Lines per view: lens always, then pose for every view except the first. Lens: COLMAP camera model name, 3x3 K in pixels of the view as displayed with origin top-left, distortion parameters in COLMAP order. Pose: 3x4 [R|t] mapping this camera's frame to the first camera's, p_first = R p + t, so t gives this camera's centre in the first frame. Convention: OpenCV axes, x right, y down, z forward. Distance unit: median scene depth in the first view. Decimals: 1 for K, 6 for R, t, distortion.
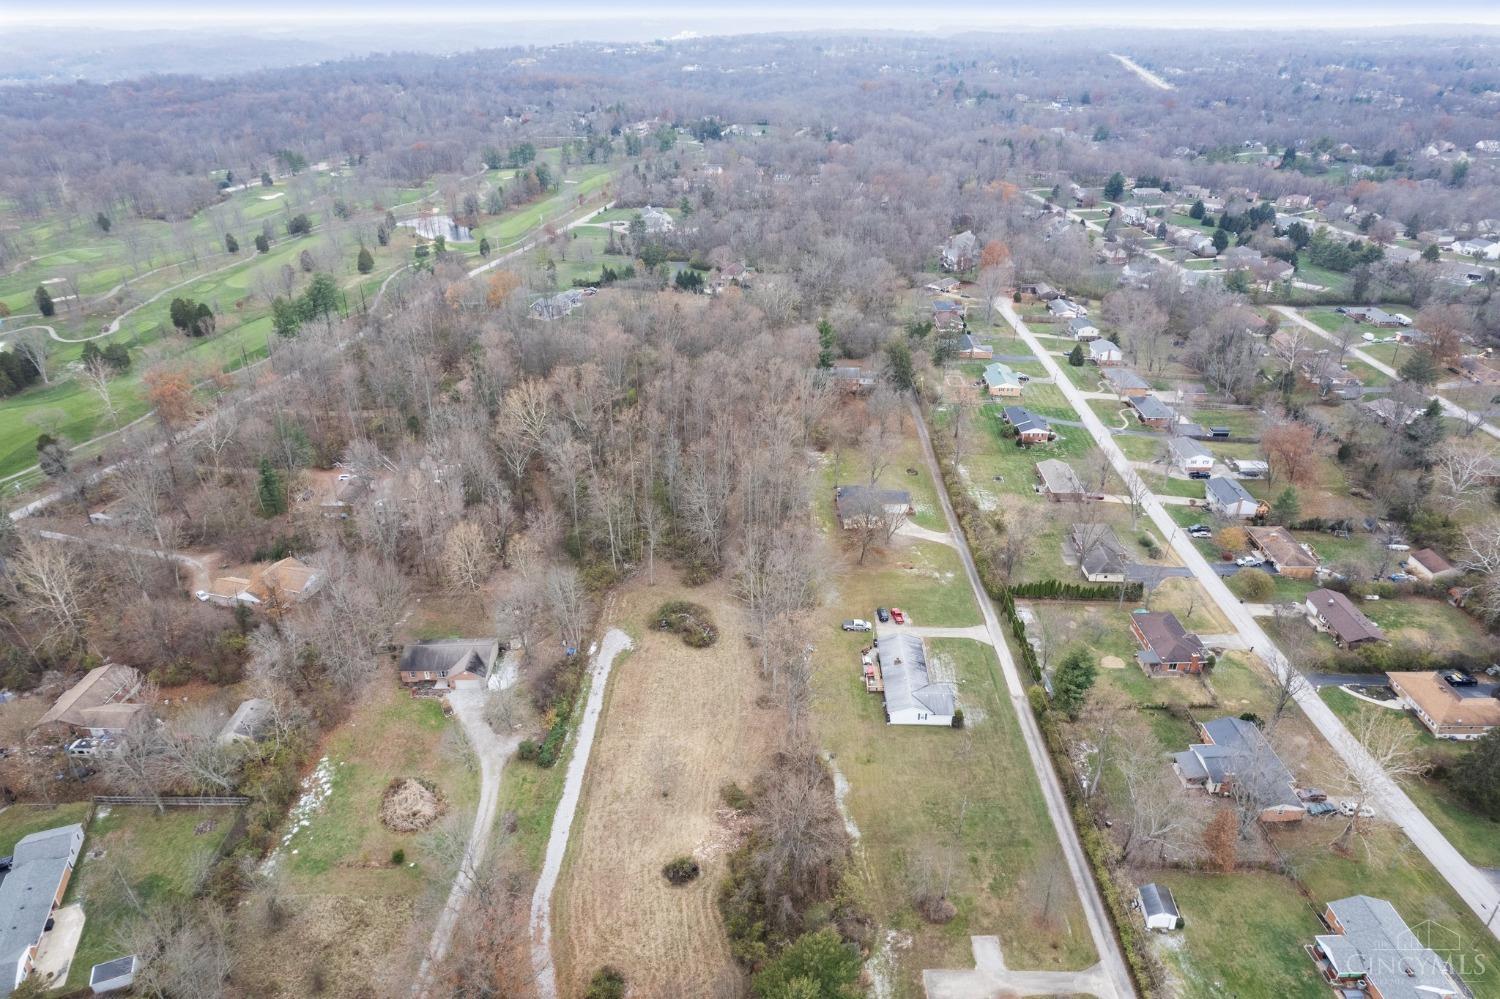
lens RADIAL K [[921.9, 0, 750.0], [0, 921.9, 499.5], [0, 0, 1]] dist [-0.070377, 0.053306]
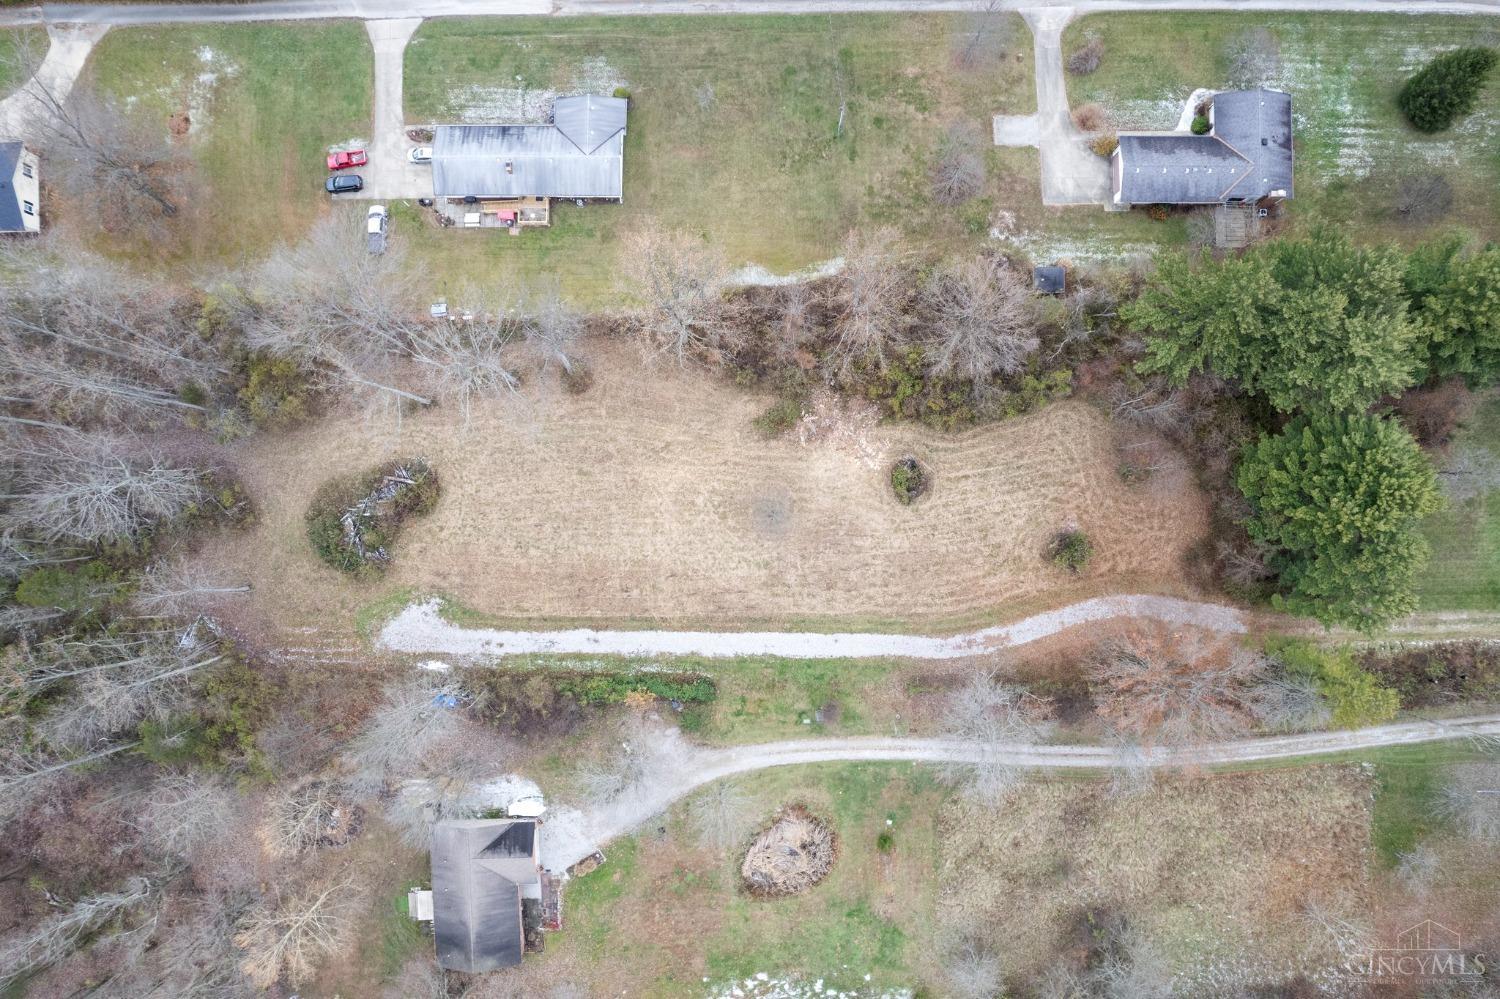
lens RADIAL K [[921.9, 0, 750.0], [0, 921.9, 499.5], [0, 0, 1]] dist [-0.070377, 0.053306]
pose [[-0.013372, -0.999706, 0.020217, -0.091489], [0.486478, 0.011160, 0.873621, -0.320042], [-0.873590, 0.021518, 0.486186, 0.627241]]
